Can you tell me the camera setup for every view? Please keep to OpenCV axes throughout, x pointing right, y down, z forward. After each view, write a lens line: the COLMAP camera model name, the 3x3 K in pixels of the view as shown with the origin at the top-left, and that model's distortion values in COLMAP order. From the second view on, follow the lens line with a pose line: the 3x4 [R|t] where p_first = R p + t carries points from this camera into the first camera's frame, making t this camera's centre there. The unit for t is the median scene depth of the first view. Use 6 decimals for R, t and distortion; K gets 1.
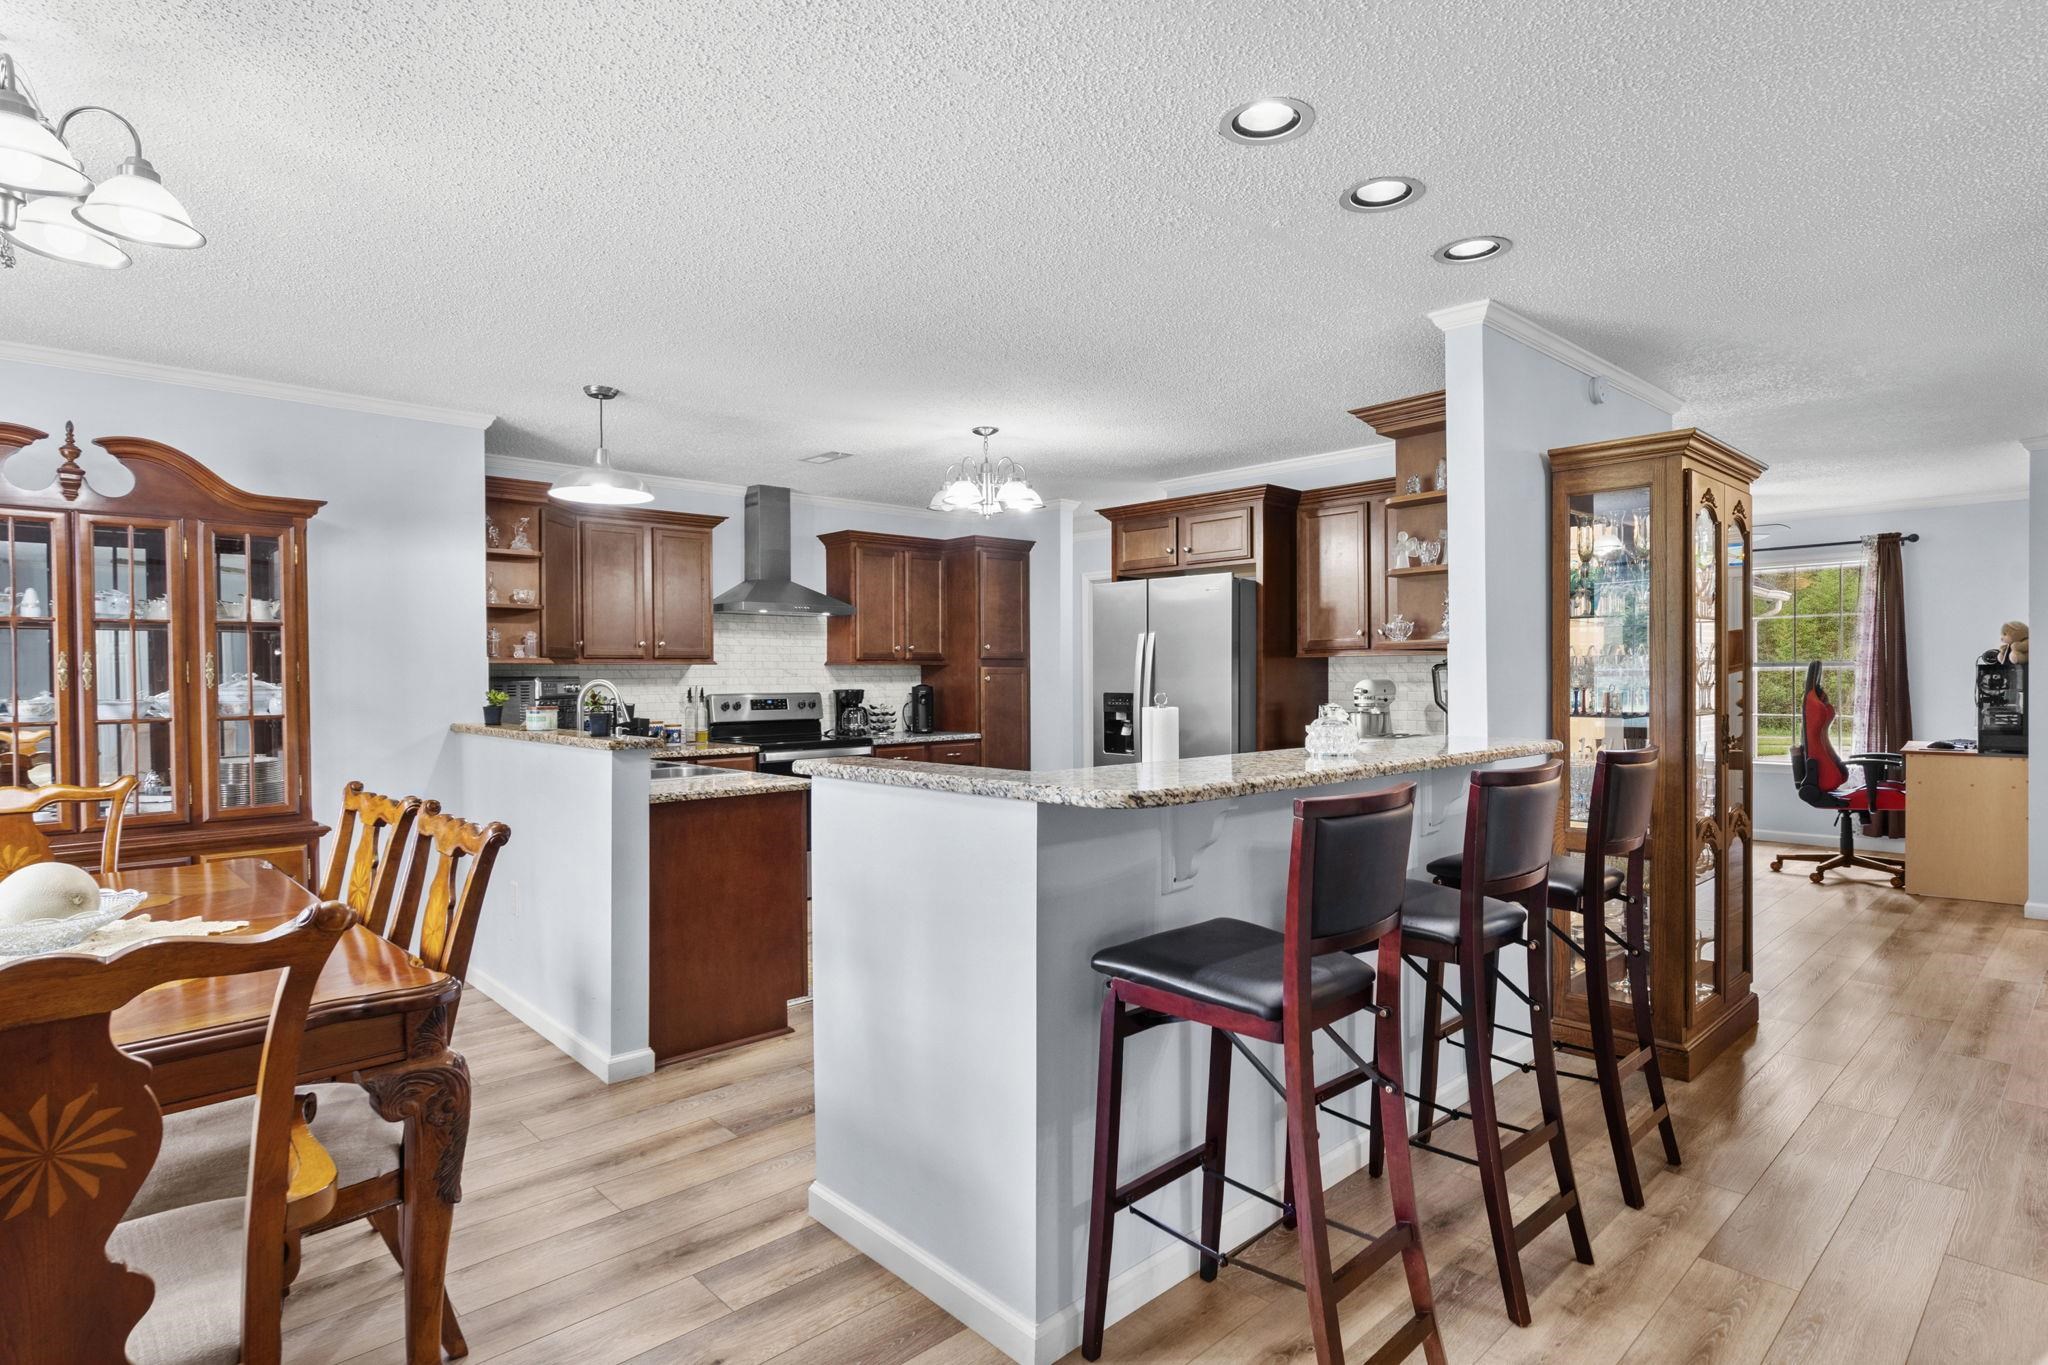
lens RADIAL K [[1060.5, 0, 1003.6], [0, 1060.5, 694.2], [0, 0, 1]] dist [0.003609, 0.002475]
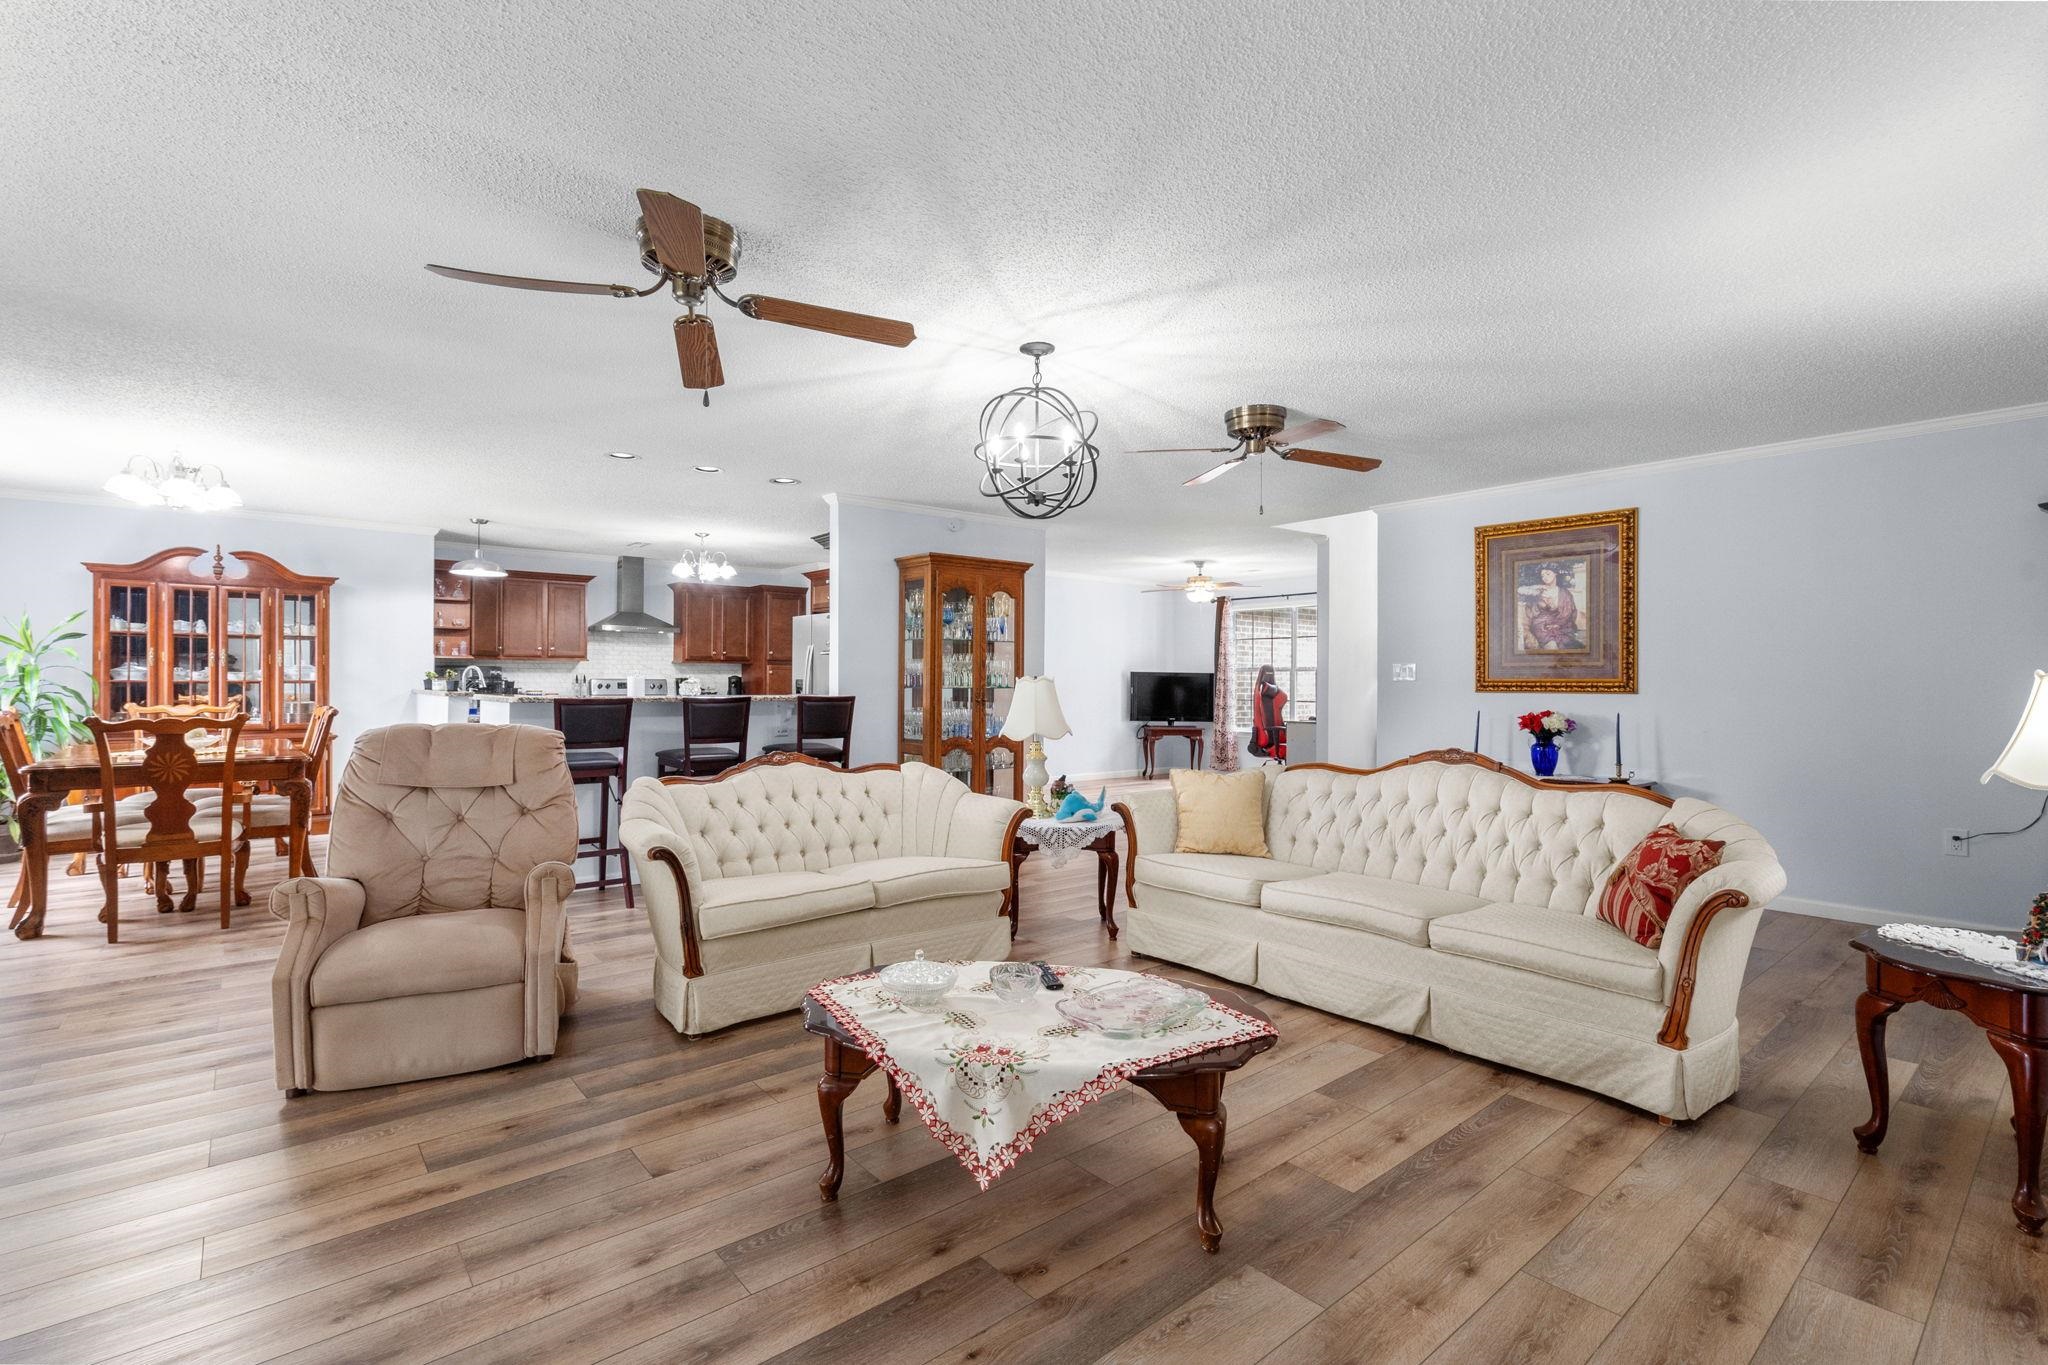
lens RADIAL K [[953.4, 0, 1028.7], [0, 953.4, 683.8], [0, 0, 1]] dist [0.002016, 0.000993]
pose [[0.998308, 0.011551, -0.056995, 0.563033], [-0.012510, 0.999785, -0.016508, 0.027061], [0.056792, 0.017193, 0.998238, -0.538365]]
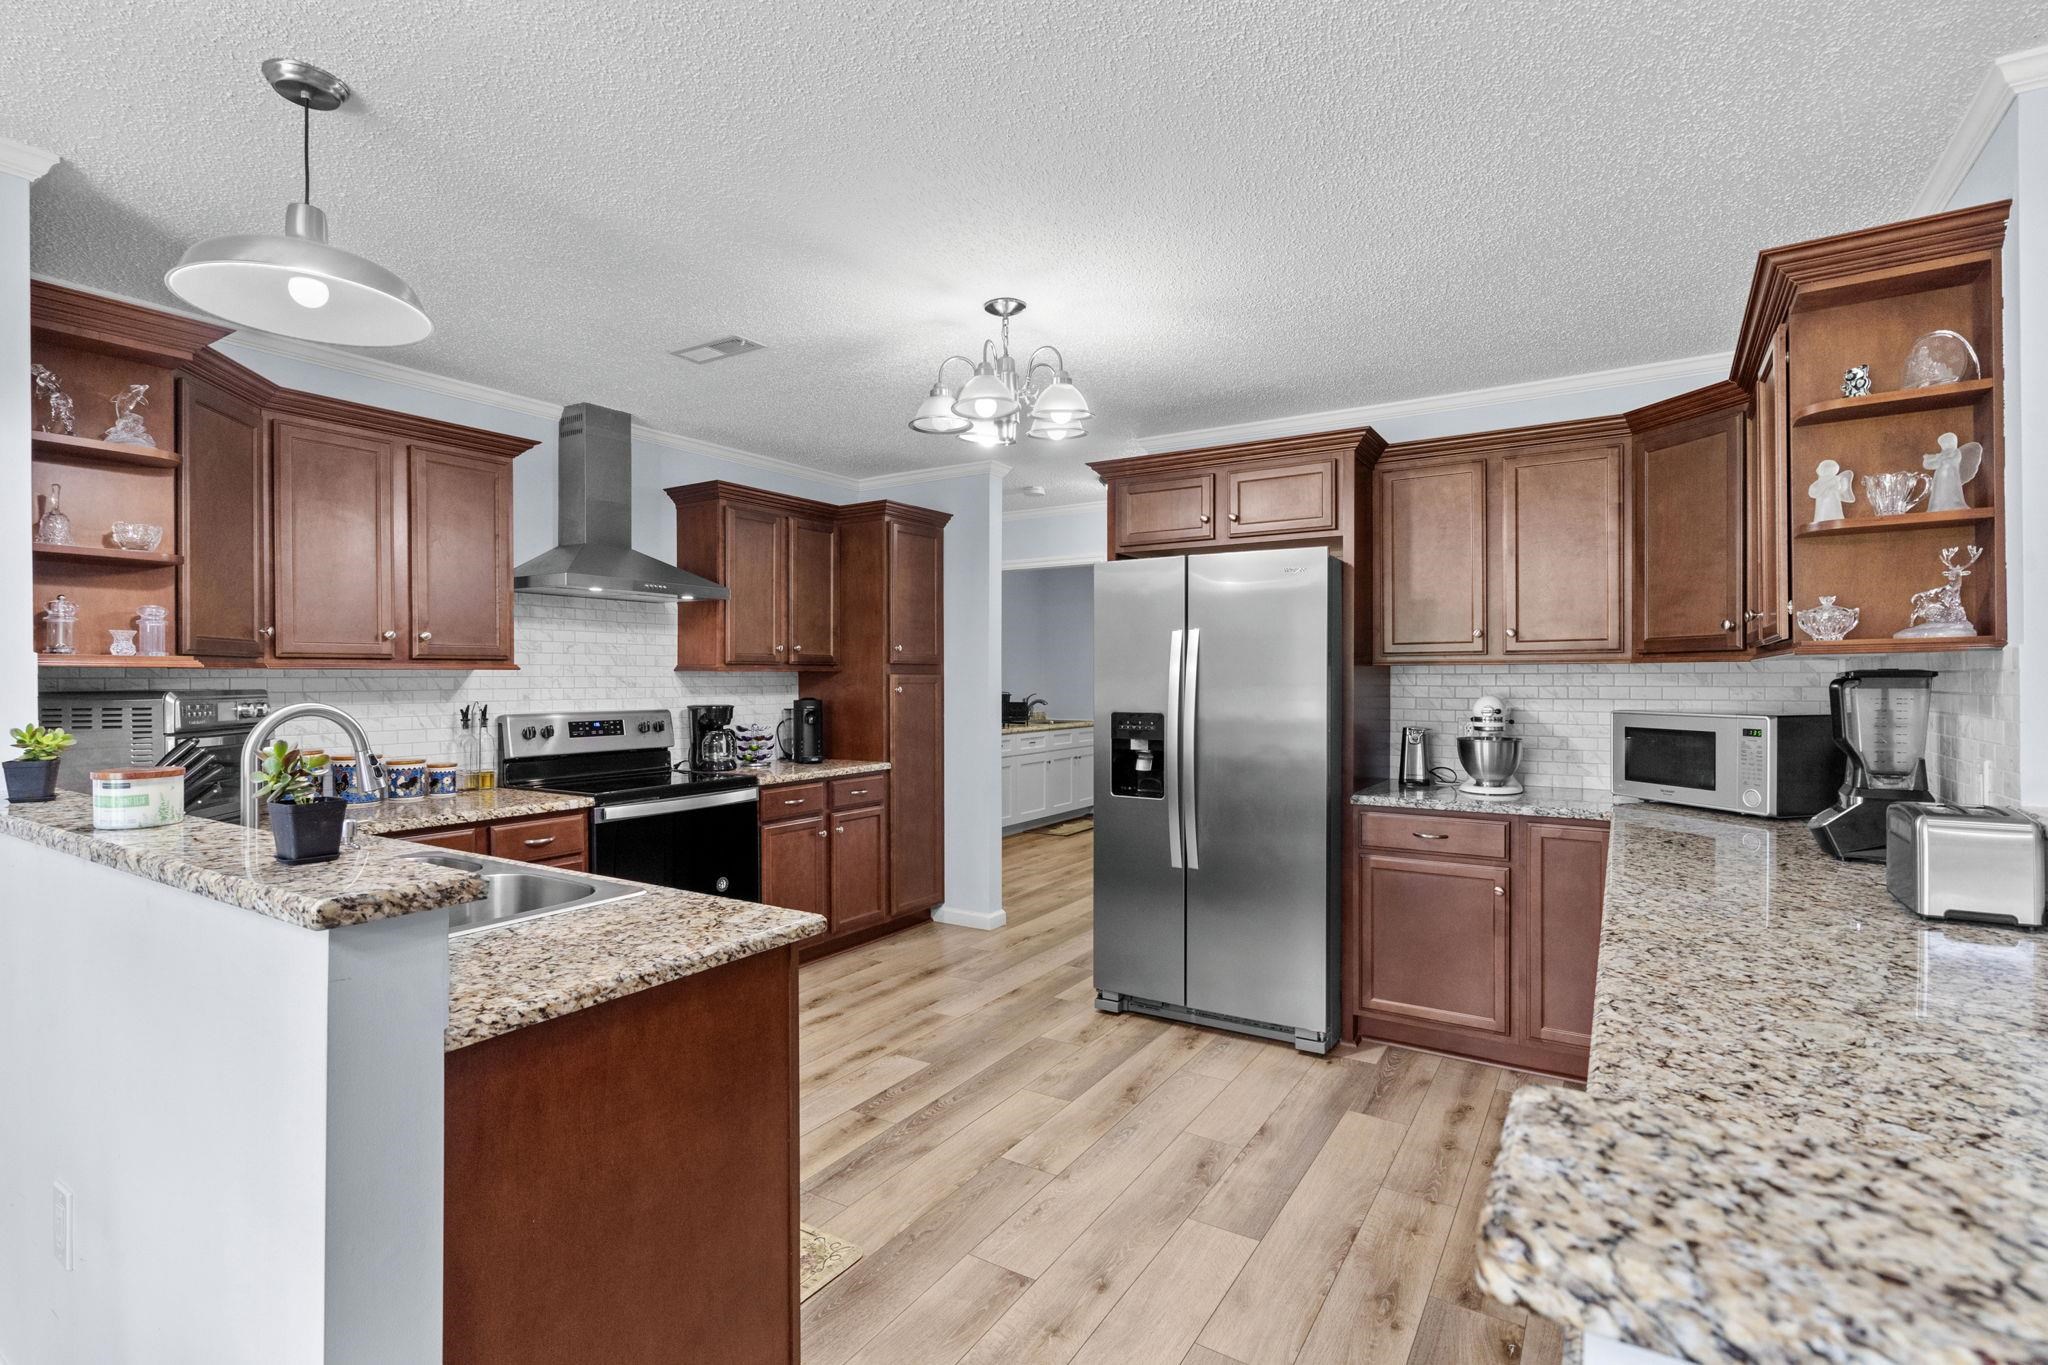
lens RADIAL K [[953.4, 0, 1003.4], [0, 953.4, 687.5], [0, 0, 1]] dist [0.002016, 0.000993]
pose [[0.966666, 0.001308, 0.256038, -0.142063], [0.000824, 0.999966, -0.008223, -0.012924], [-0.256040, 0.008160, 0.966632, 0.386475]]
